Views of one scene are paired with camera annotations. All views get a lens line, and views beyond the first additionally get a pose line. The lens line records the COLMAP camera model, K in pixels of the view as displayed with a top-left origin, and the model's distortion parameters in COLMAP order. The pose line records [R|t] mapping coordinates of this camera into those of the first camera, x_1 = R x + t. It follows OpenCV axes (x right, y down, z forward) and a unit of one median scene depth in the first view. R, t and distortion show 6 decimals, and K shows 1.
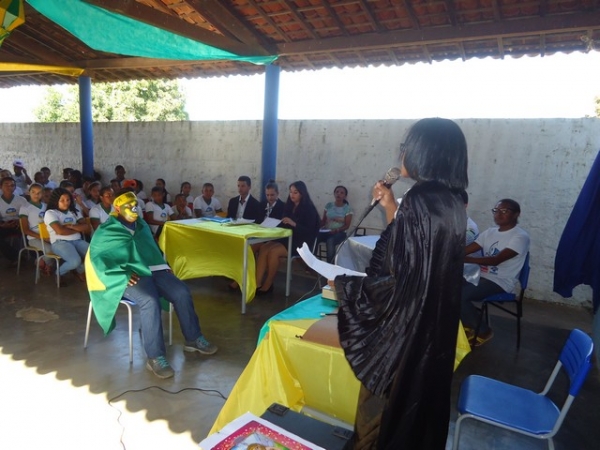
lens RADIAL K [[436.2, 0, 301.3], [0, 436.2, 222.1], [0, 0, 1]] dist [-0.008499, 0.005732]
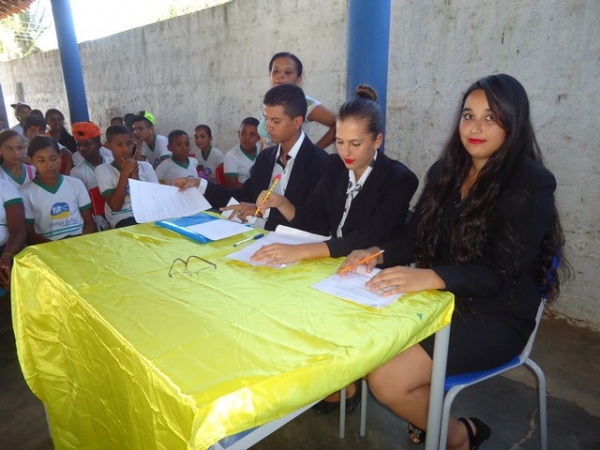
lens RADIAL K [[436.2, 0, 301.3], [0, 436.2, 222.1], [0, 0, 1]] dist [-0.008499, 0.005732]
pose [[0.971795, 0.019105, -0.235052, -0.032454], [0.008053, 0.993443, 0.114043, -0.025599], [0.235690, -0.112719, 0.965269, 0.468287]]
